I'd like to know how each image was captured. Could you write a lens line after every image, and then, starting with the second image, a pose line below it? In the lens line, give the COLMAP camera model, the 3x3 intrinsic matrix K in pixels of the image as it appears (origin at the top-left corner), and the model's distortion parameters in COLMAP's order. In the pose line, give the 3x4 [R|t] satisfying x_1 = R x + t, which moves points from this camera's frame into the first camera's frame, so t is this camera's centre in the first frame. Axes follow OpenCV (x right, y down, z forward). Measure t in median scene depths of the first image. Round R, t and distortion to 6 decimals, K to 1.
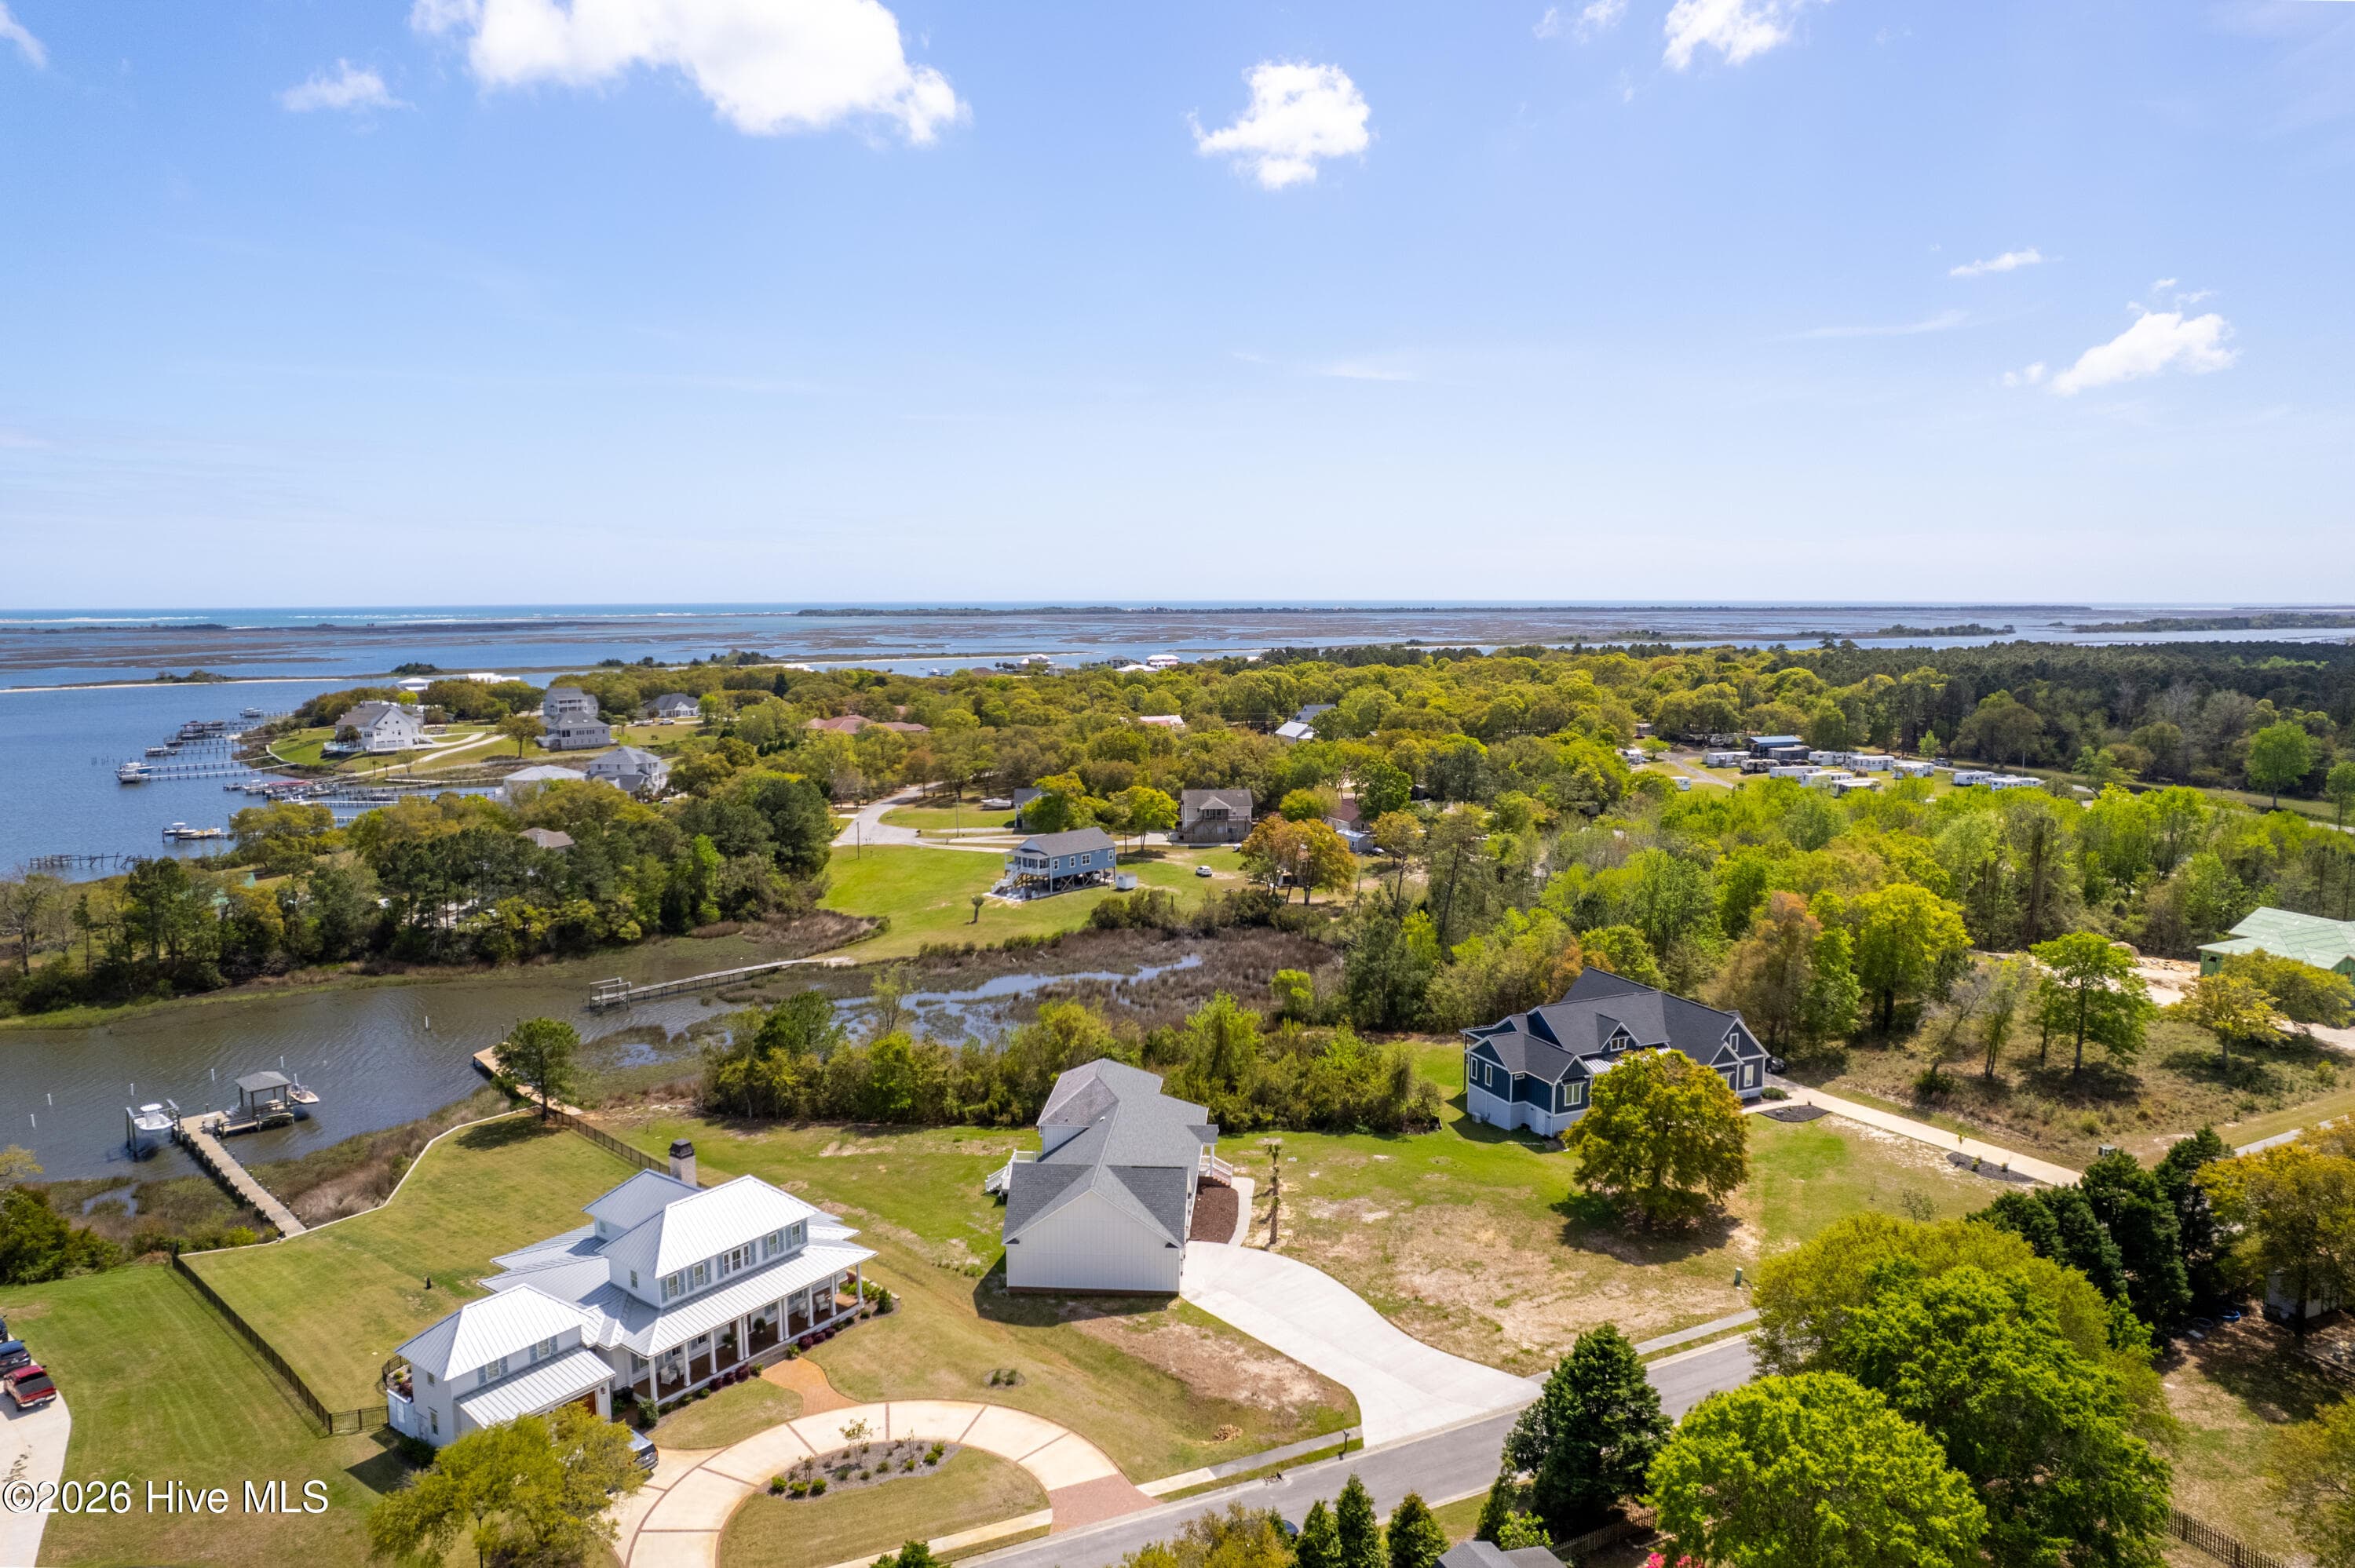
lens RADIAL K [[1528.1, 0, 1191.7], [0, 1528.1, 787.8], [0, 0, 1]] dist [-0.056990, 0.046336]
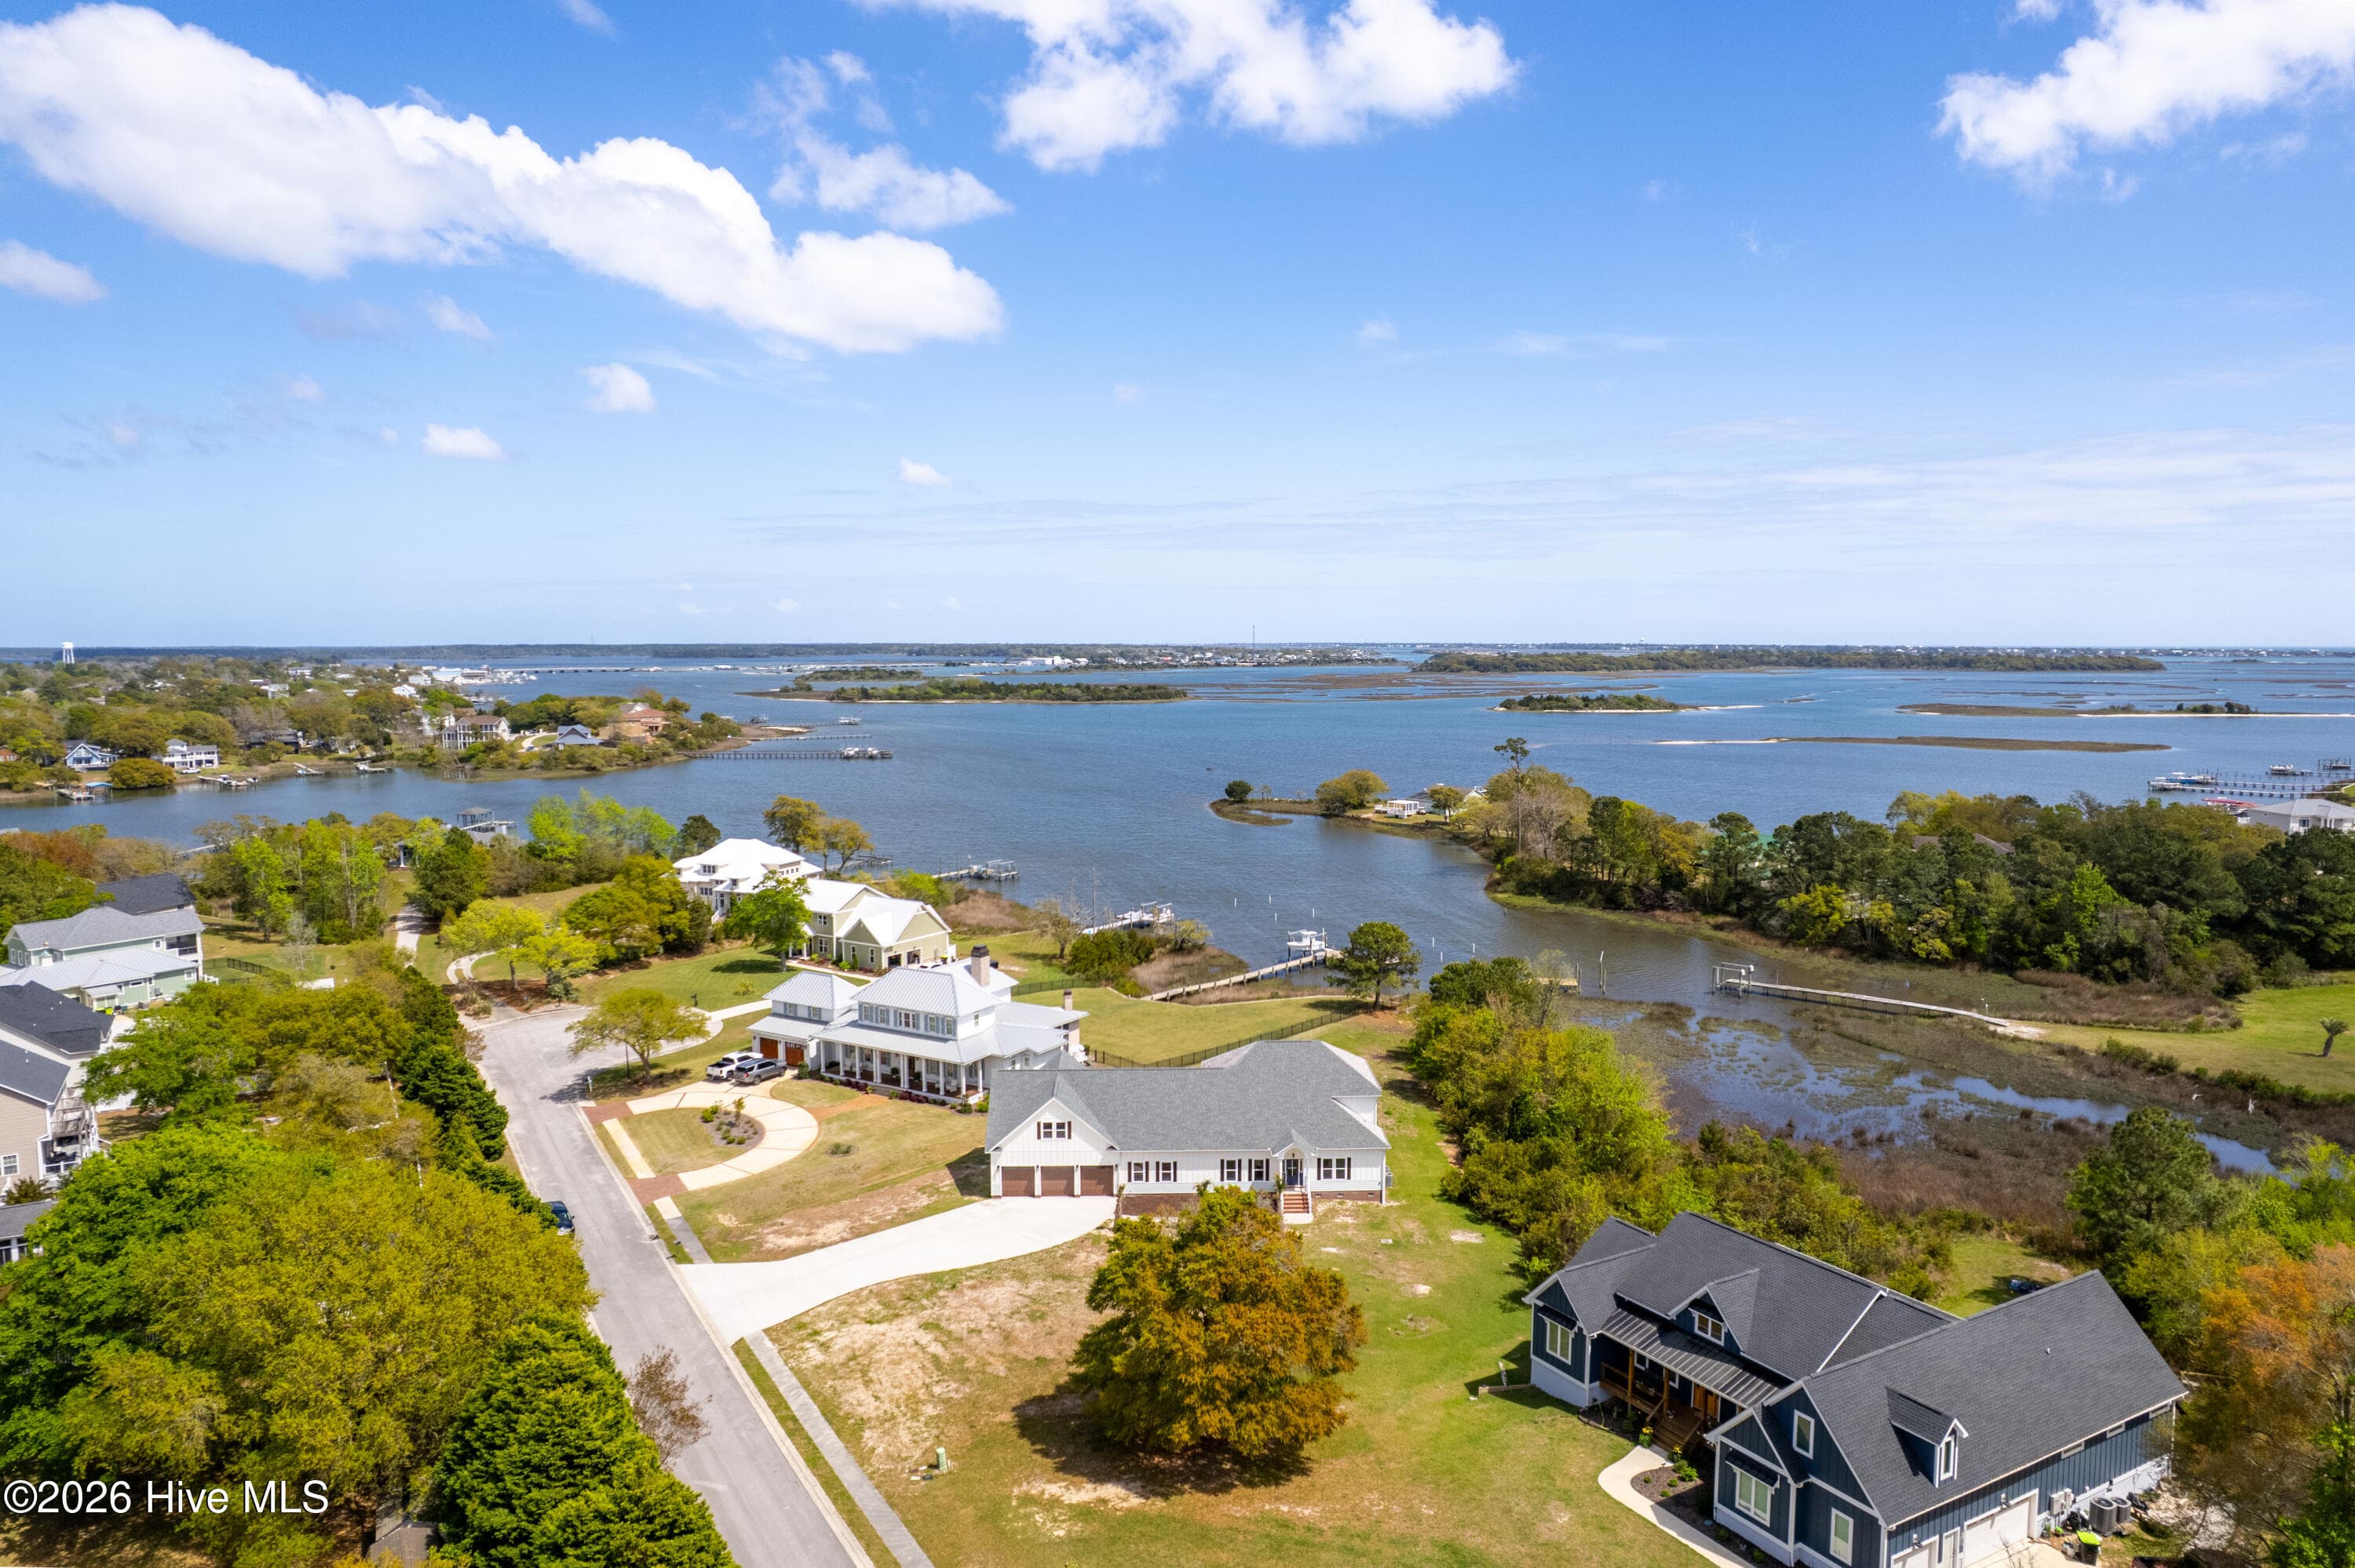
lens RADIAL K [[1528.1, 0, 1190.7], [0, 1528.1, 801.0], [0, 0, 1]] dist [-0.056990, 0.046336]
pose [[0.093679, 0.105411, -0.990006, 0.761787], [-0.121403, 0.988168, 0.093728, -0.037763], [0.988173, 0.111409, 0.105368, 0.751230]]
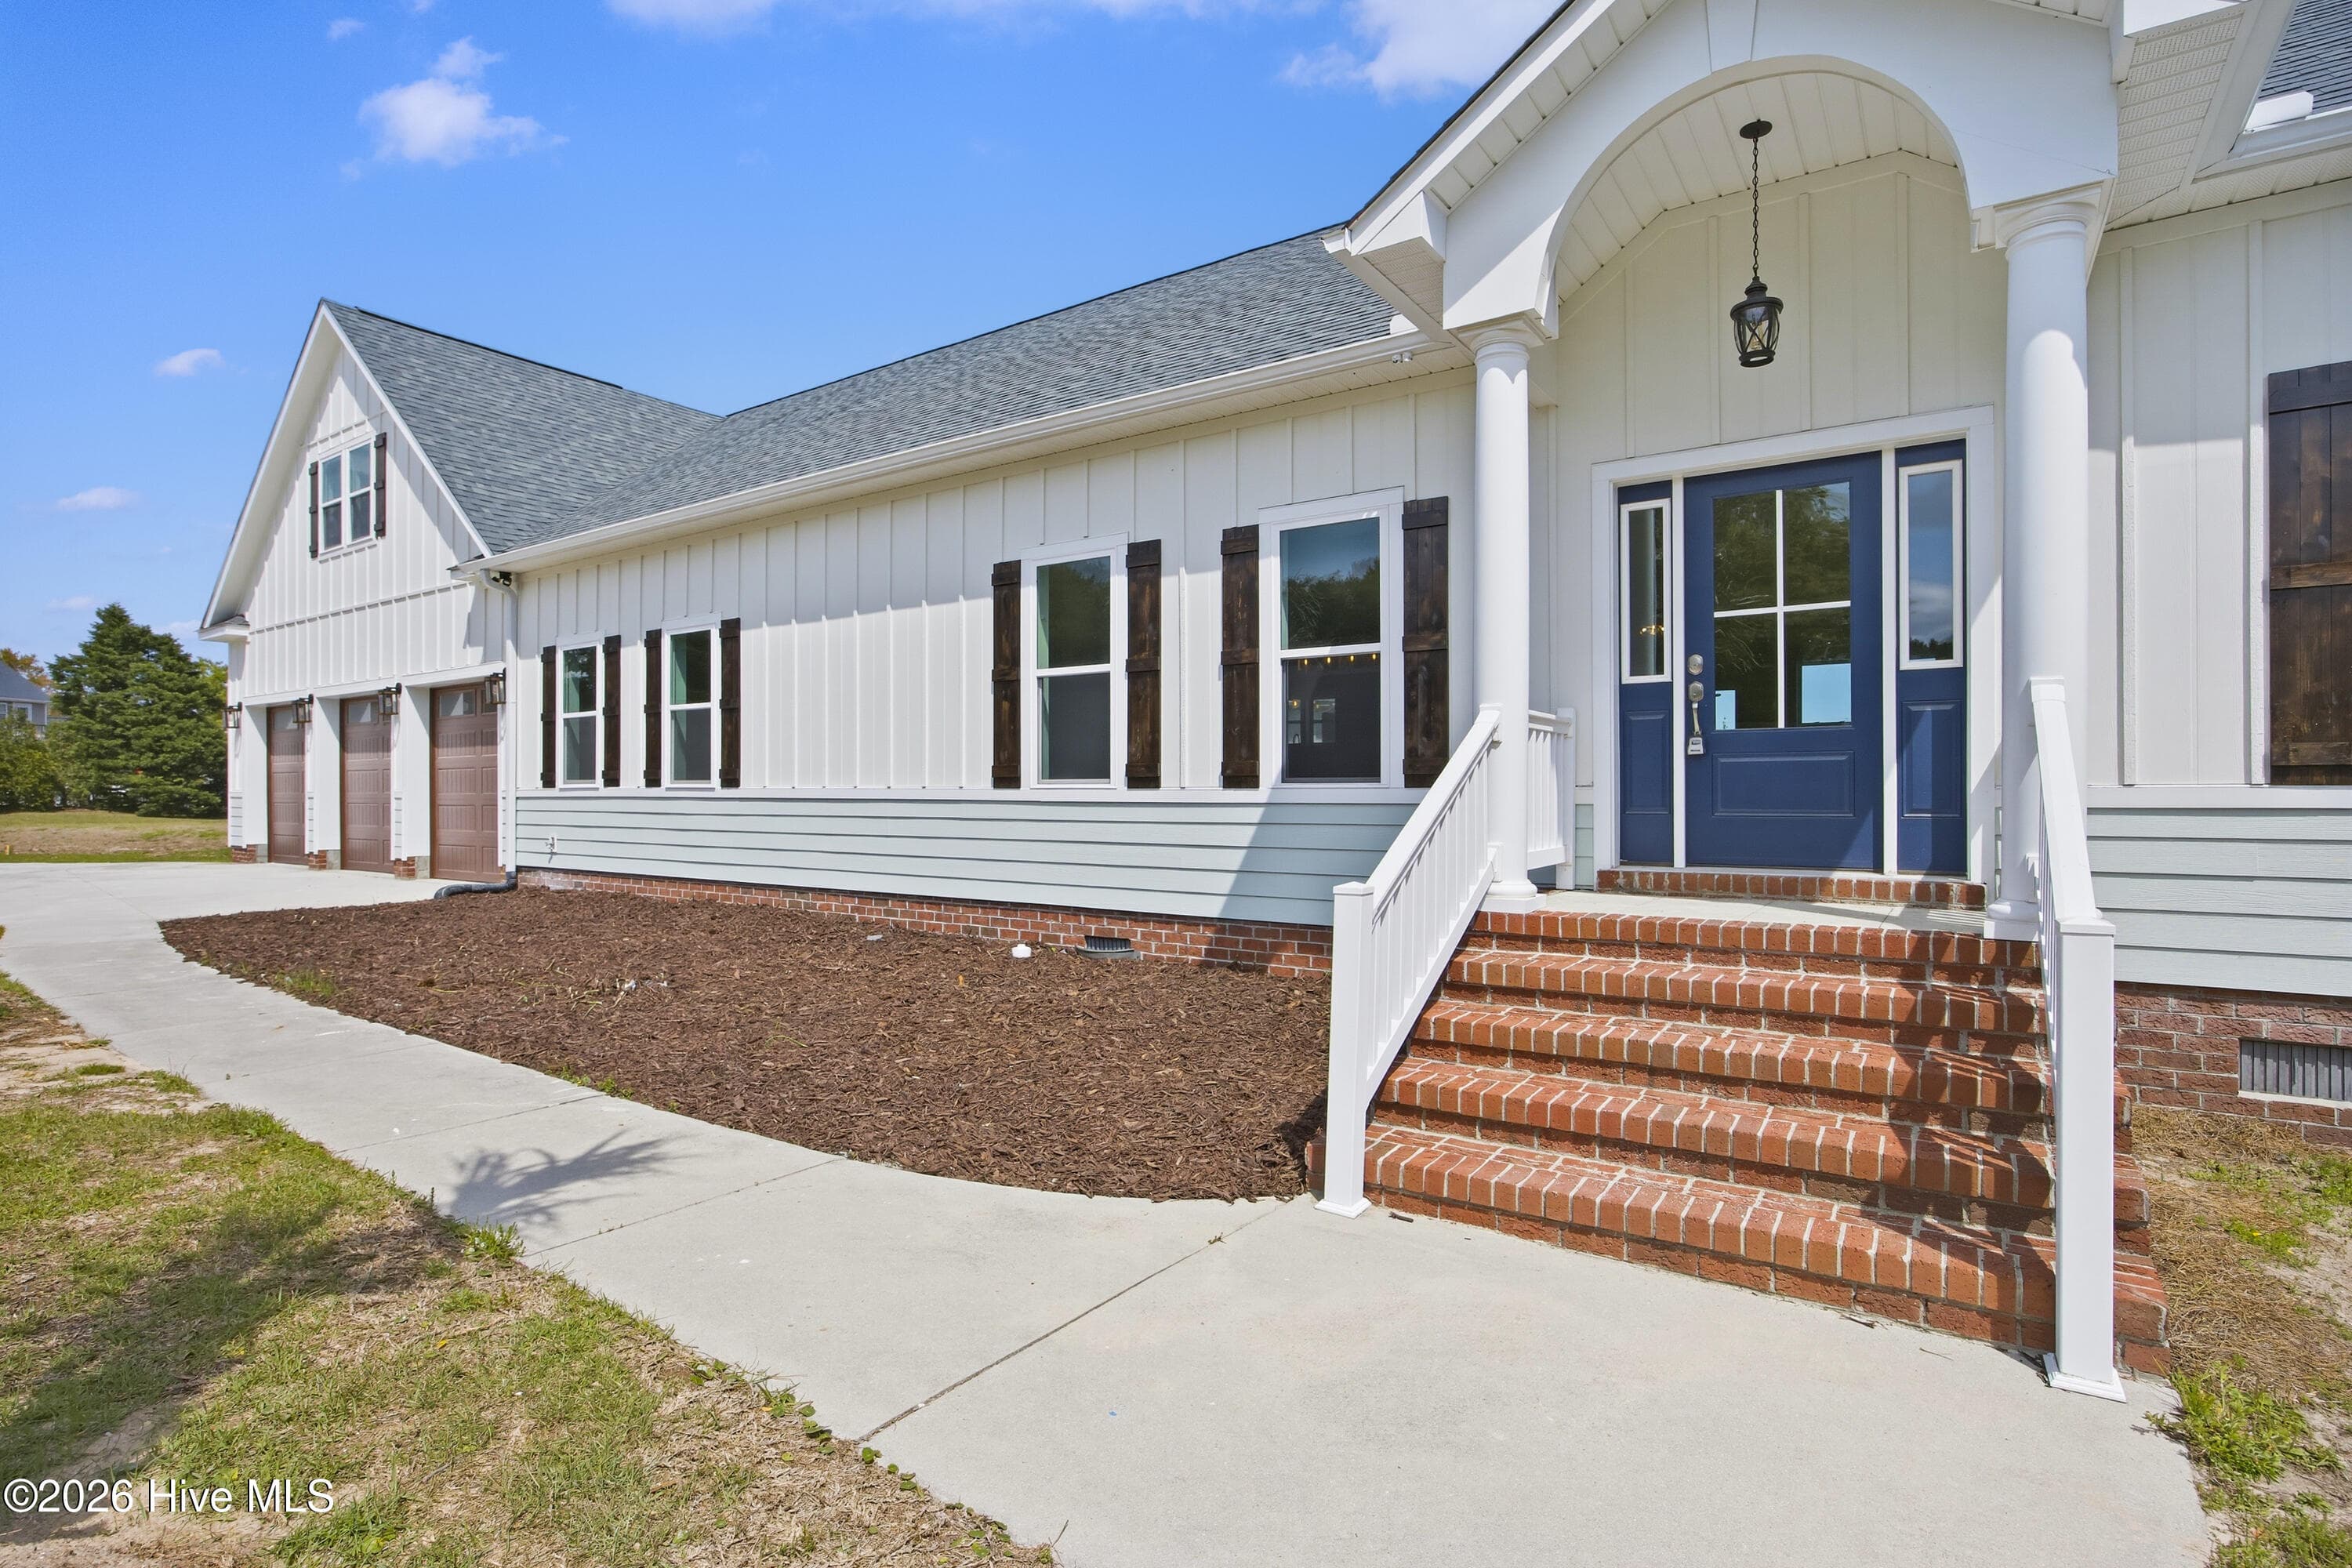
lens RADIAL K [[1159.7, 0, 1179.5], [0, 1159.7, 785.7], [0, 0, 1]] dist [-0.016356, 0.001452]
pose [[-0.519002, -0.001960, -0.854771, 0.049875], [-0.102947, 0.992862, 0.060231, 0.224260], [0.848551, 0.119256, -0.515499, 0.911792]]
